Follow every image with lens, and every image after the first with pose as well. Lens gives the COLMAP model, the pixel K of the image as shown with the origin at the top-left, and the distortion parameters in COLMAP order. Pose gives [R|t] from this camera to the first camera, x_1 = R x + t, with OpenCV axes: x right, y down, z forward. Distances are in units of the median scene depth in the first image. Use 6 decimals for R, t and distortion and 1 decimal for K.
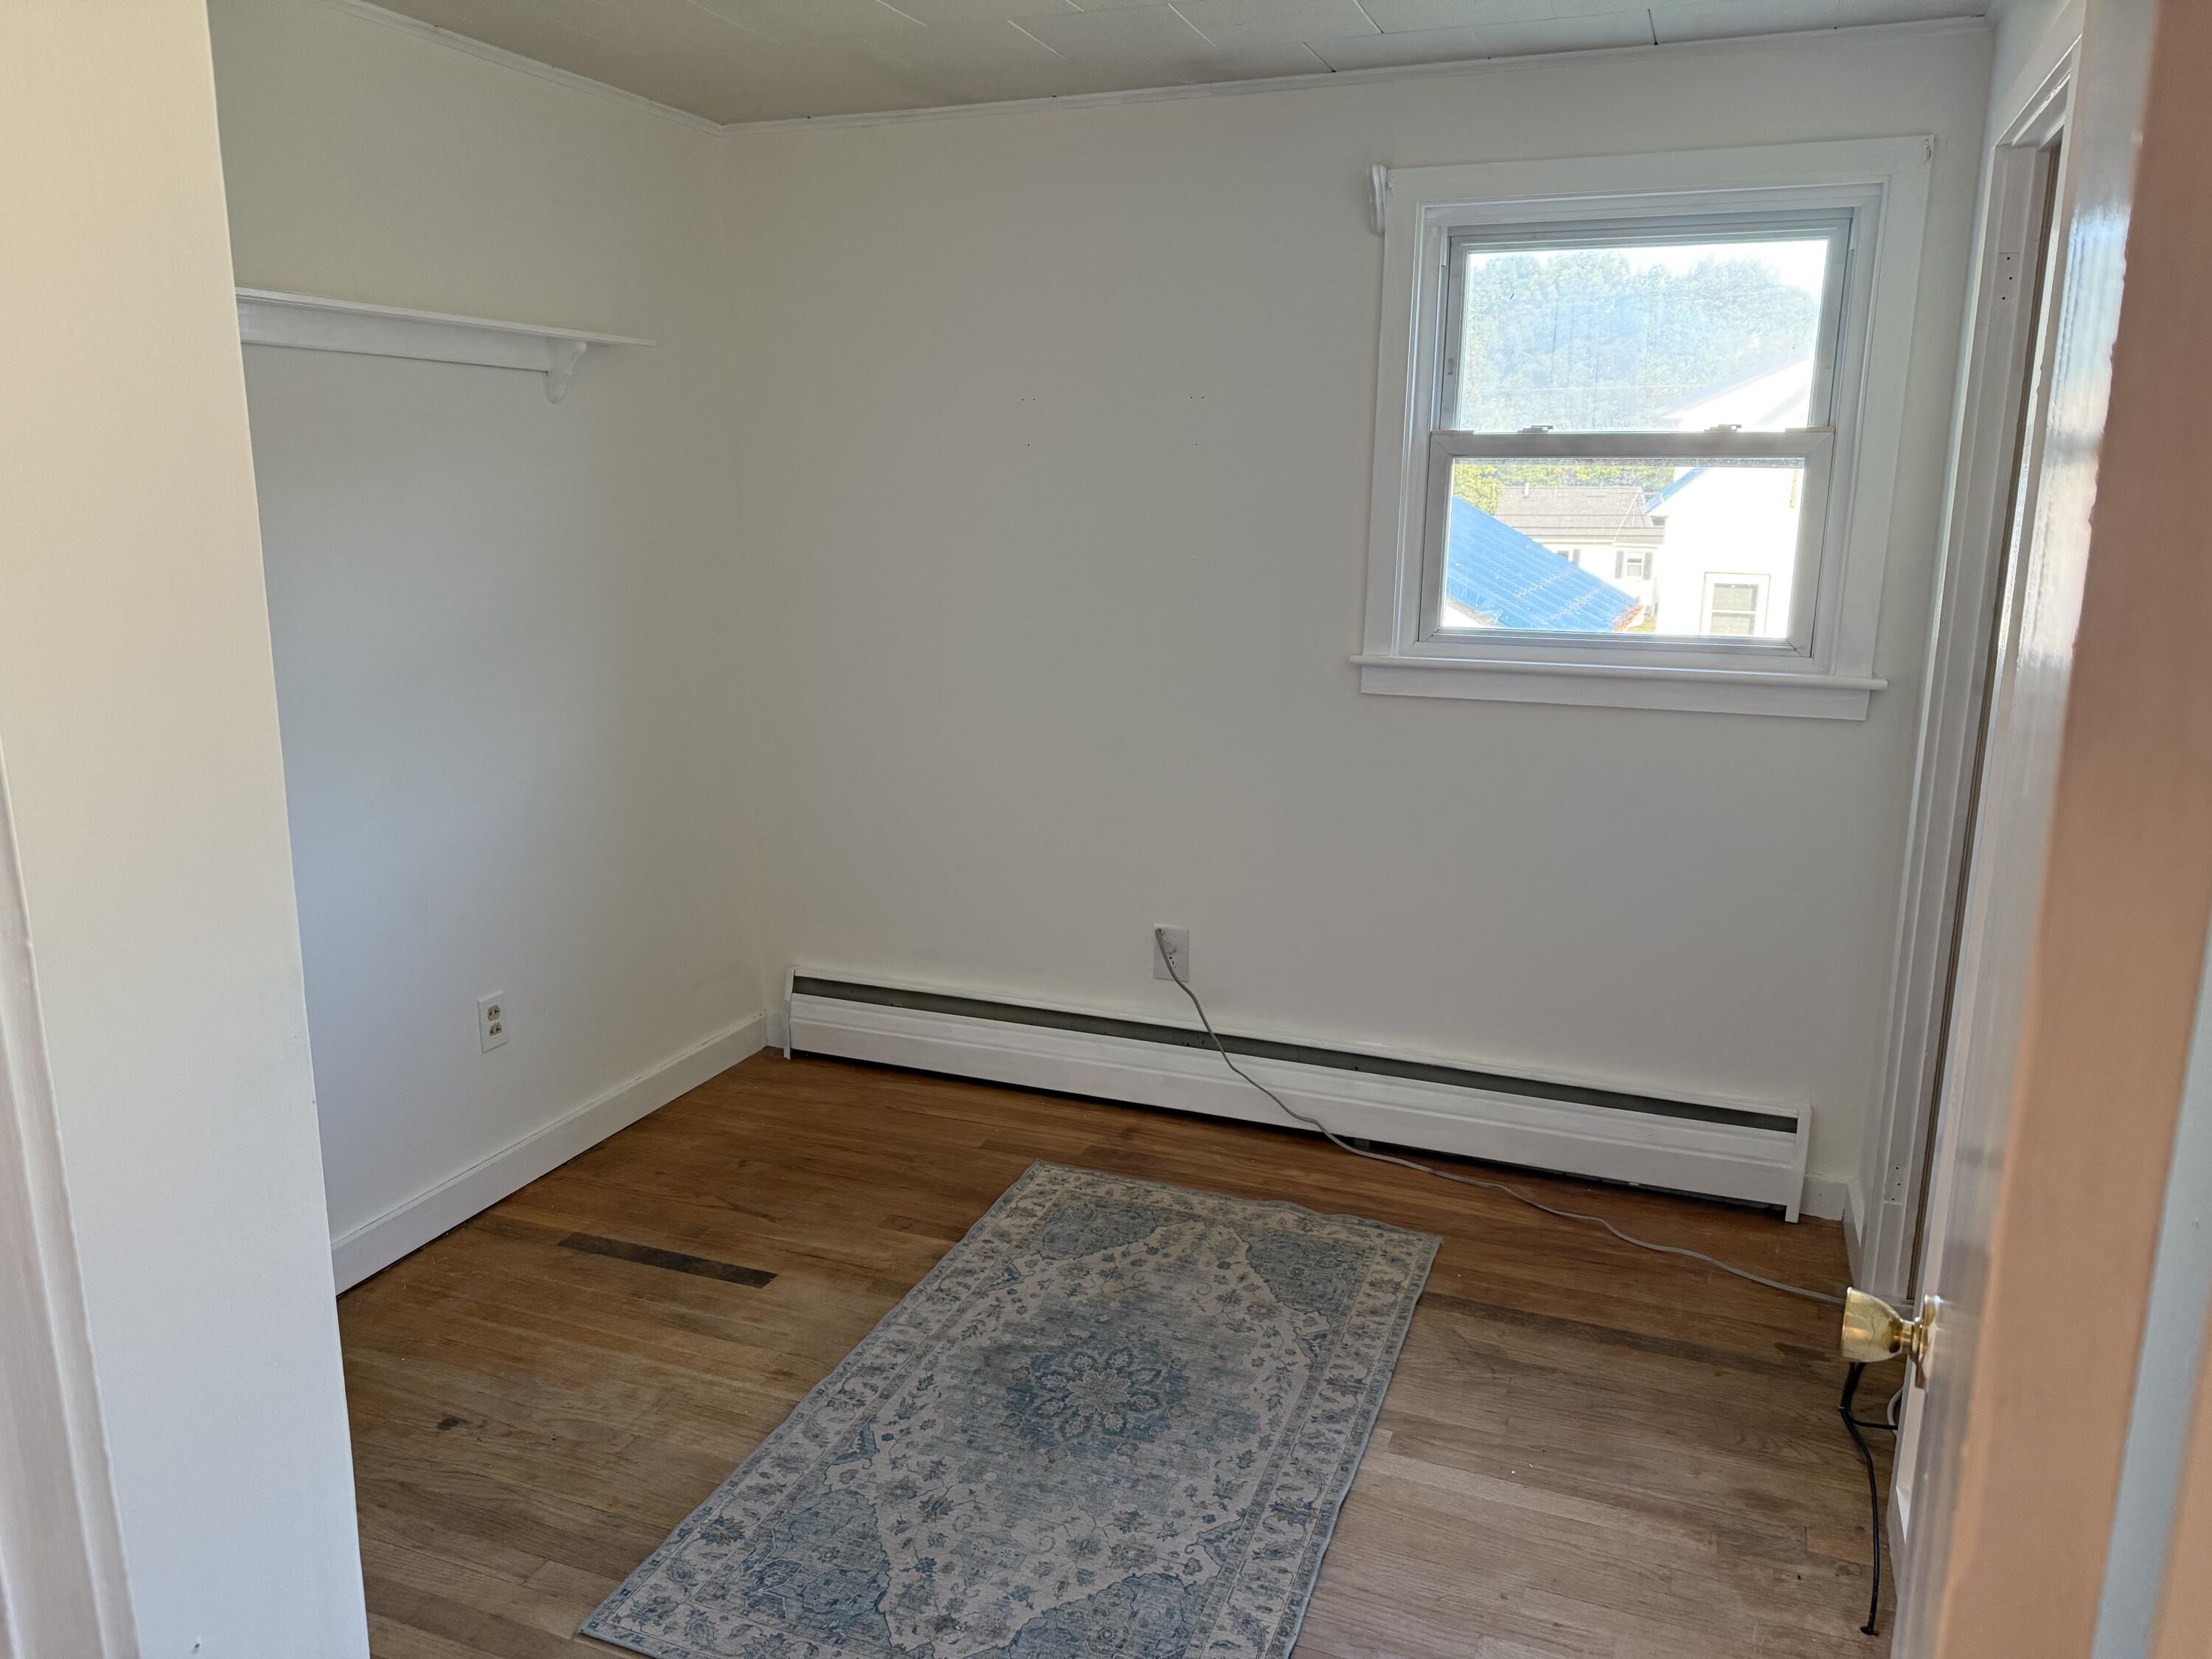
lens RADIAL K [[1599.8, 0, 1106.0], [0, 1599.8, 829.5], [0, 0, 1]] dist [0.059281, -0.056953]
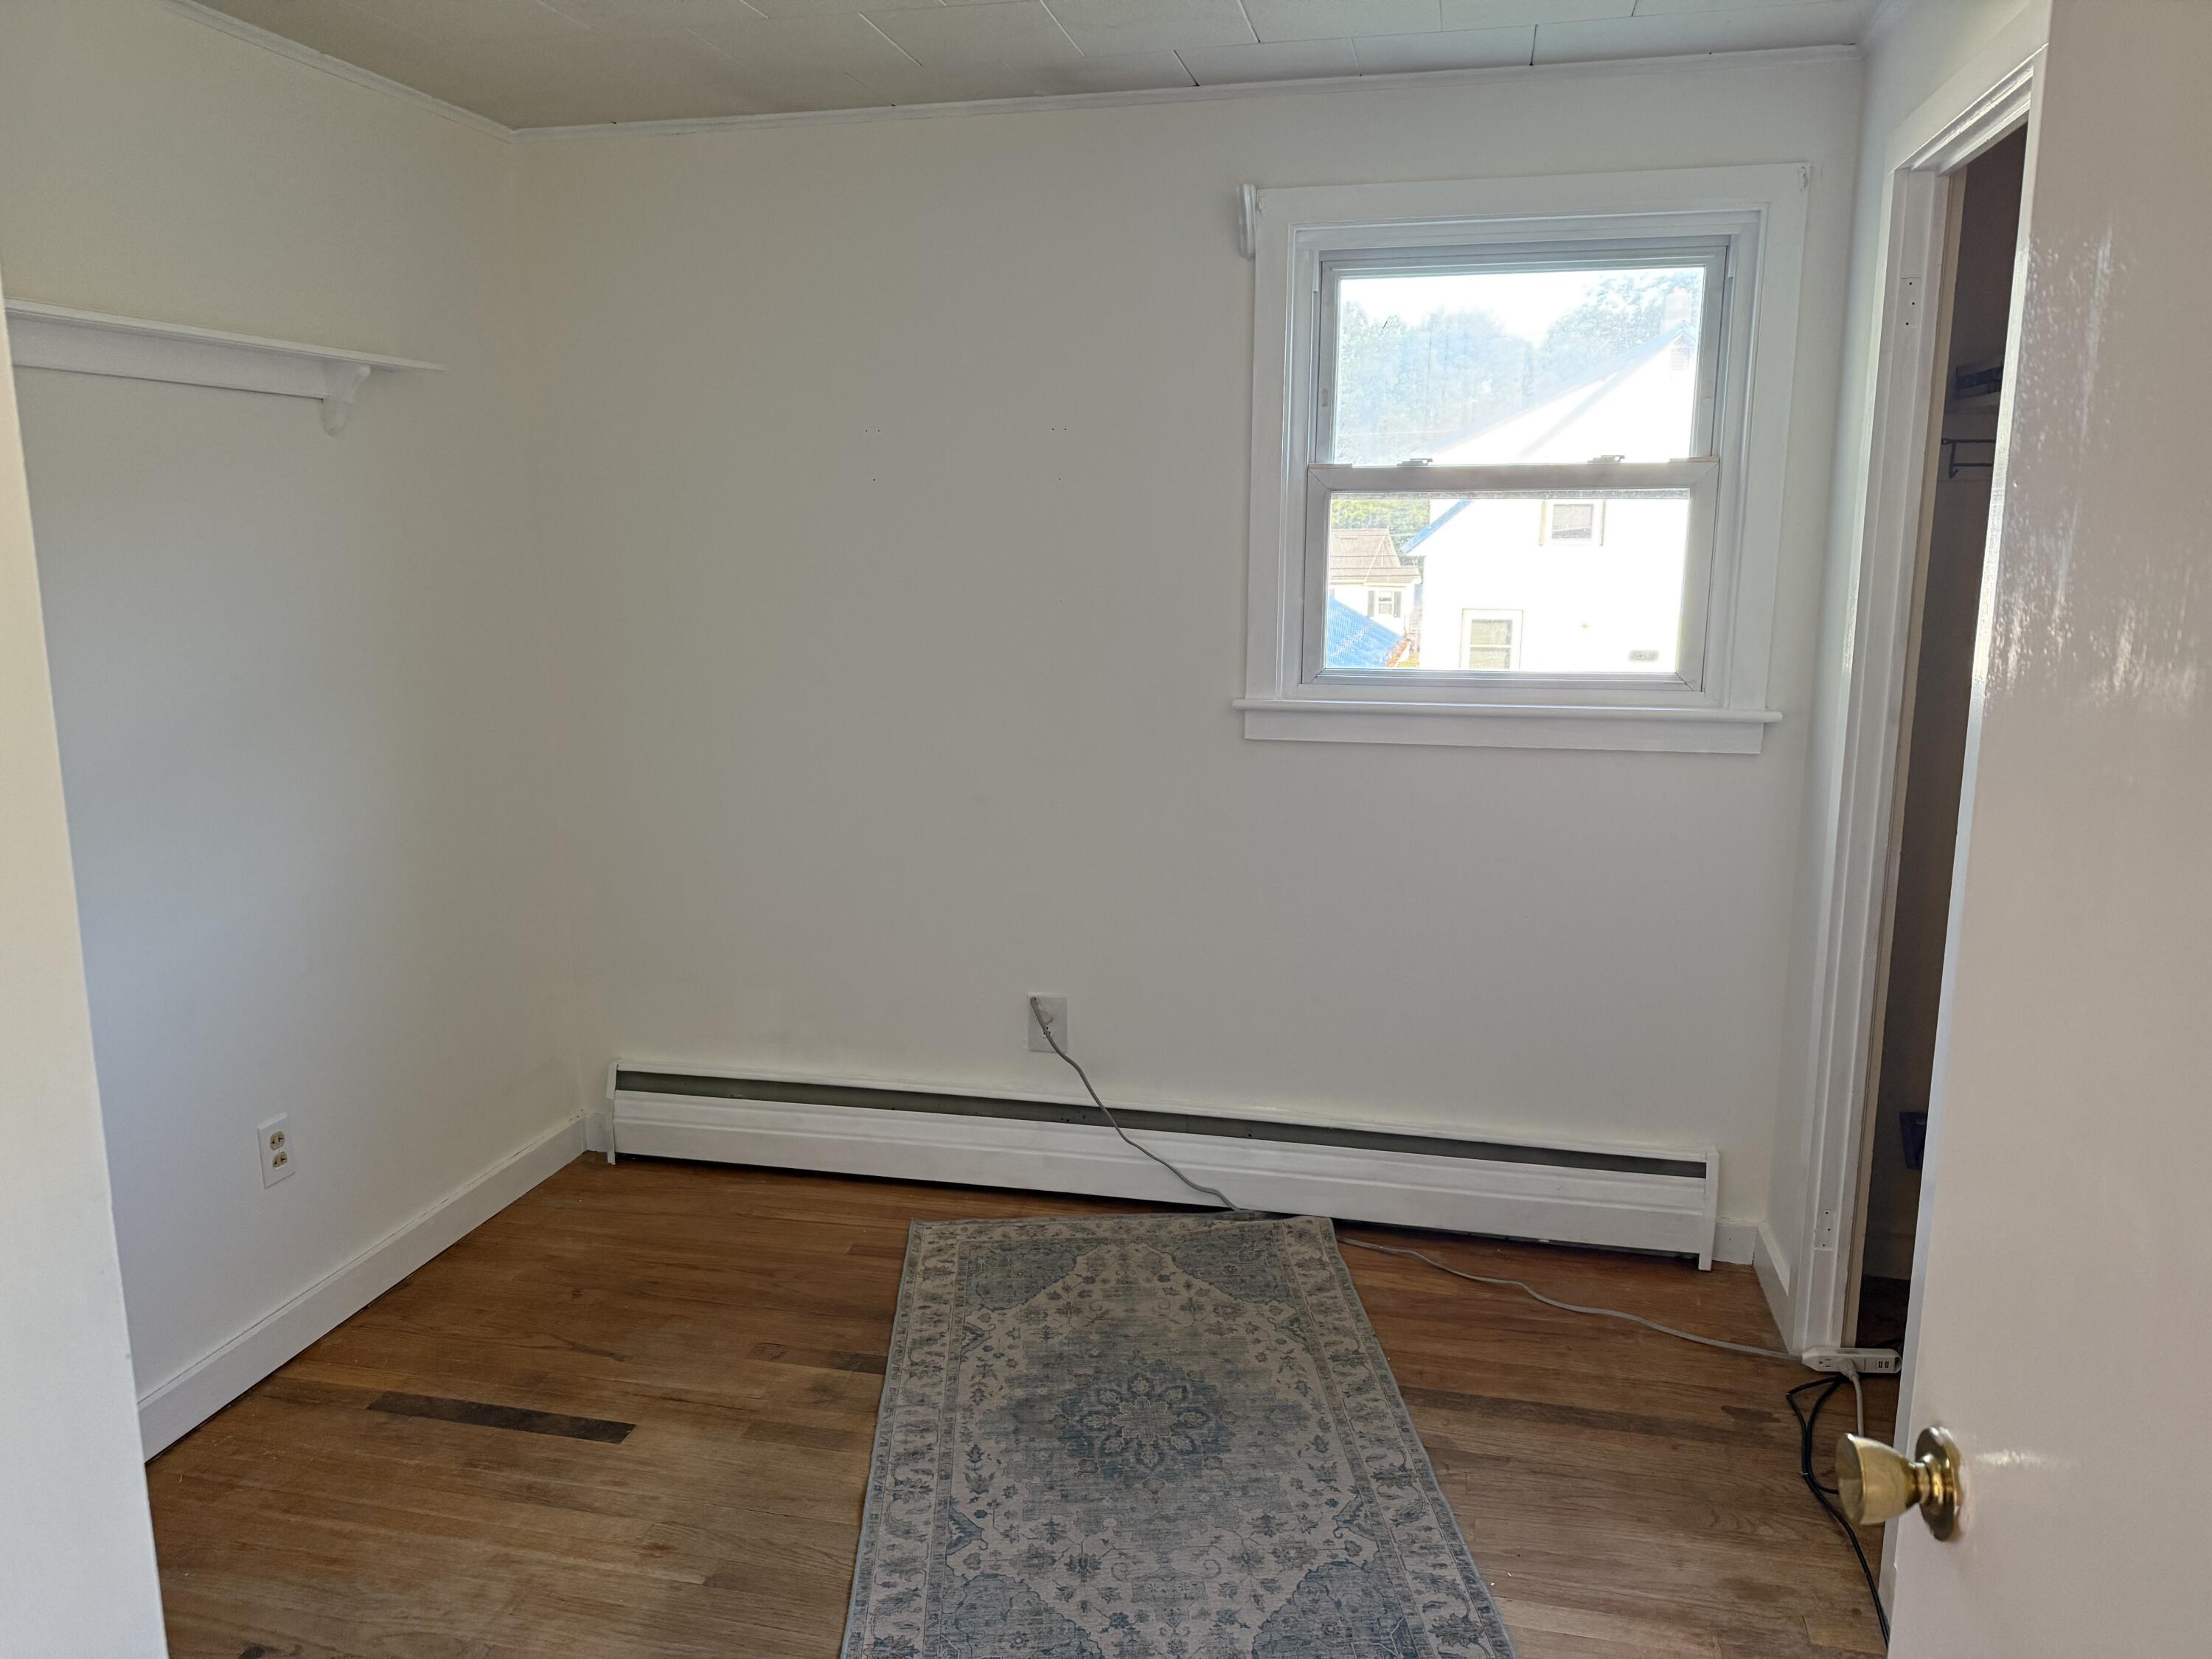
lens RADIAL K [[1599.8, 0, 1106.0], [0, 1599.8, 829.5], [0, 0, 1]] dist [0.059281, -0.056953]
pose [[0.989226, -0.036403, 0.141801, -0.062957], [0.040177, 0.998908, -0.023843, -0.013760], [-0.140778, 0.029283, 0.989608, 0.085111]]
